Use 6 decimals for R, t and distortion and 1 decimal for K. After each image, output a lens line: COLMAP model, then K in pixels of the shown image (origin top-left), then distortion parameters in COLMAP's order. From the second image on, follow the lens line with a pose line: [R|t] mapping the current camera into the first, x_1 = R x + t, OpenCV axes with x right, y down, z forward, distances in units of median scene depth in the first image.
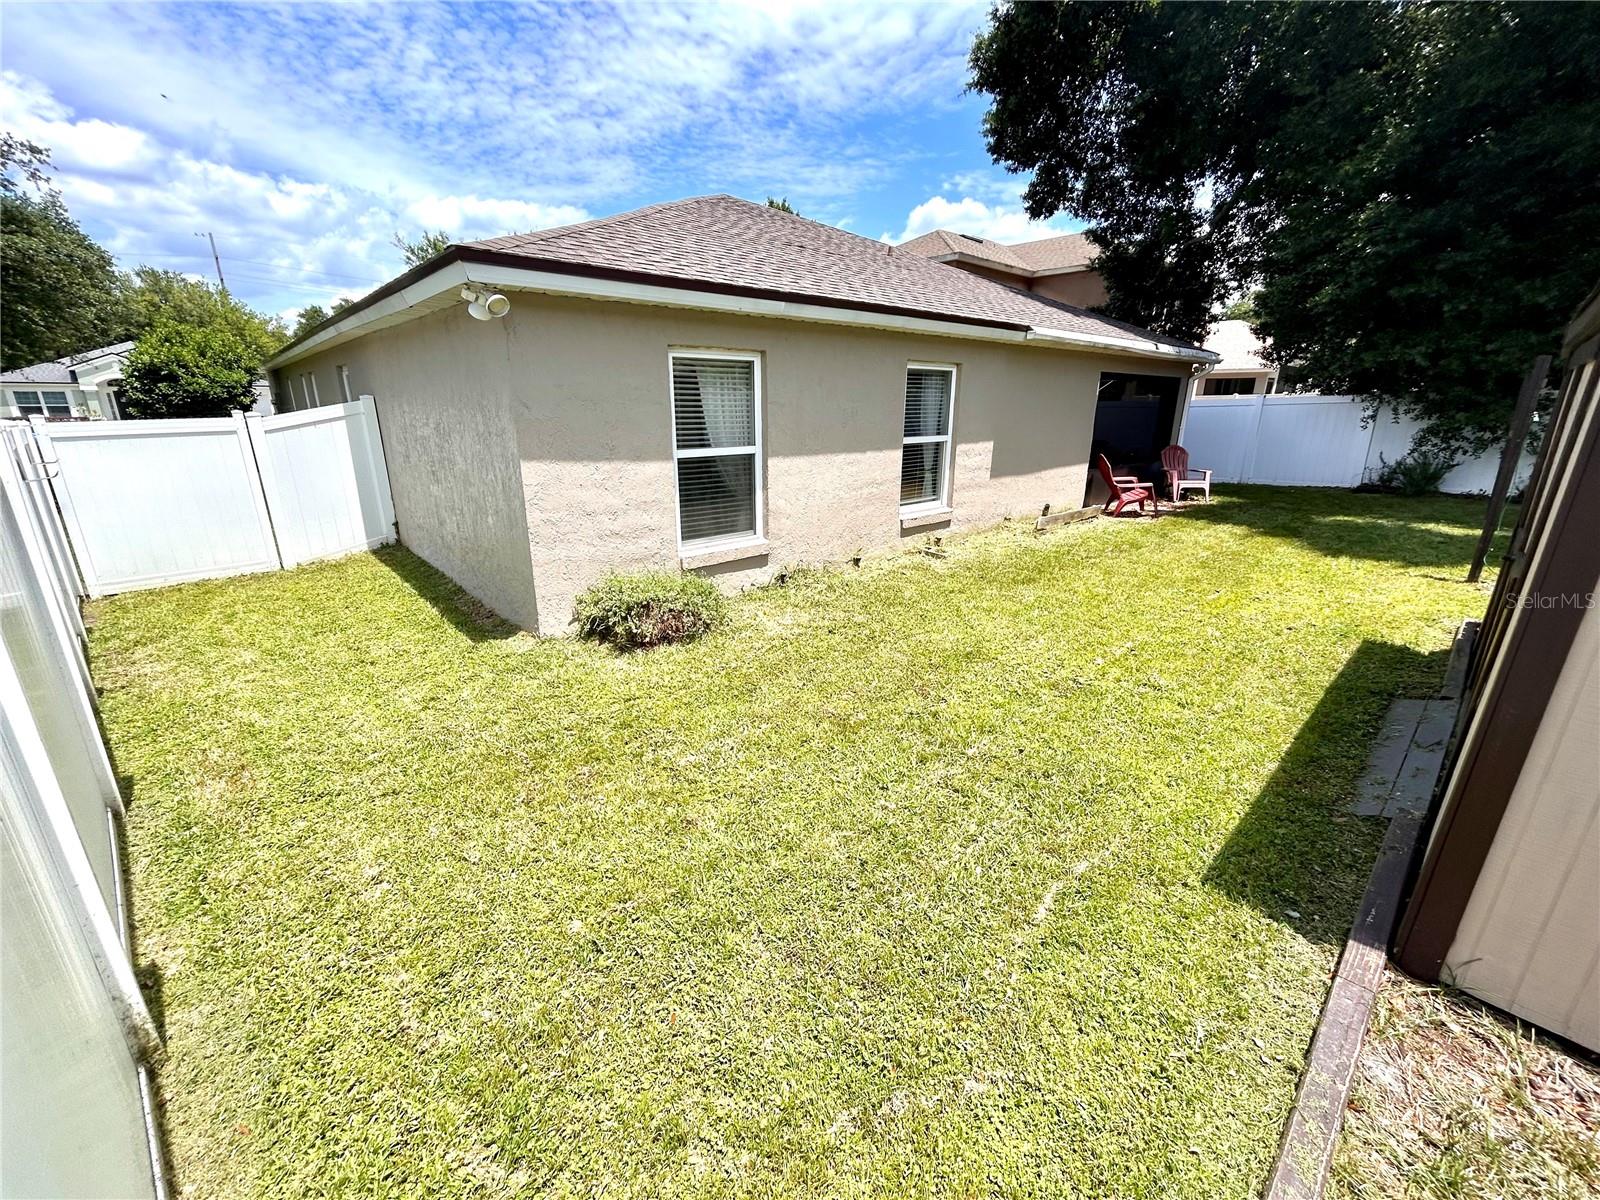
lens RADIAL K [[645.4, 0, 796.6], [0, 645.4, 599.9], [0, 0, 1]] dist [0.003427, 0.000681]
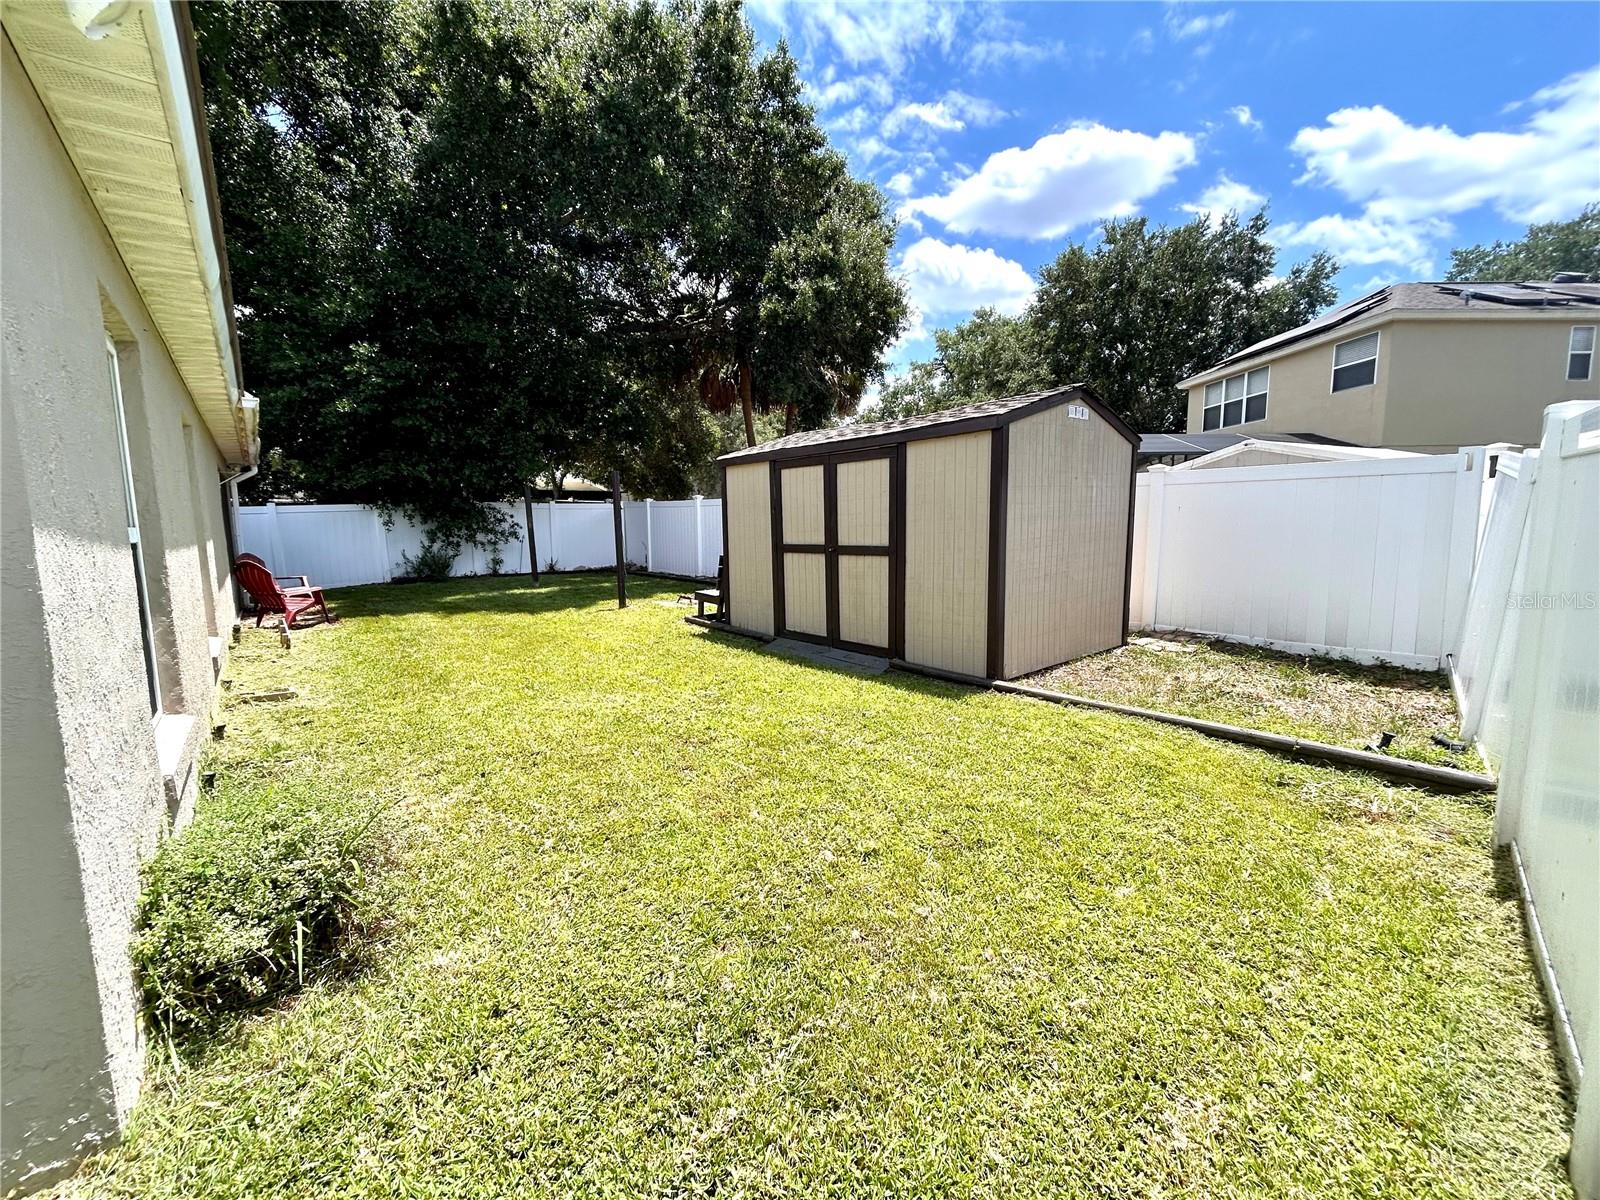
lens RADIAL K [[645.4, 0, 796.6], [0, 645.4, 599.9], [0, 0, 1]] dist [0.003427, 0.000681]
pose [[0.040218, -0.126618, 0.991136, -0.286722], [0.311044, 0.944238, 0.108005, -0.047109], [-0.949544, 0.303943, 0.077359, 0.262569]]
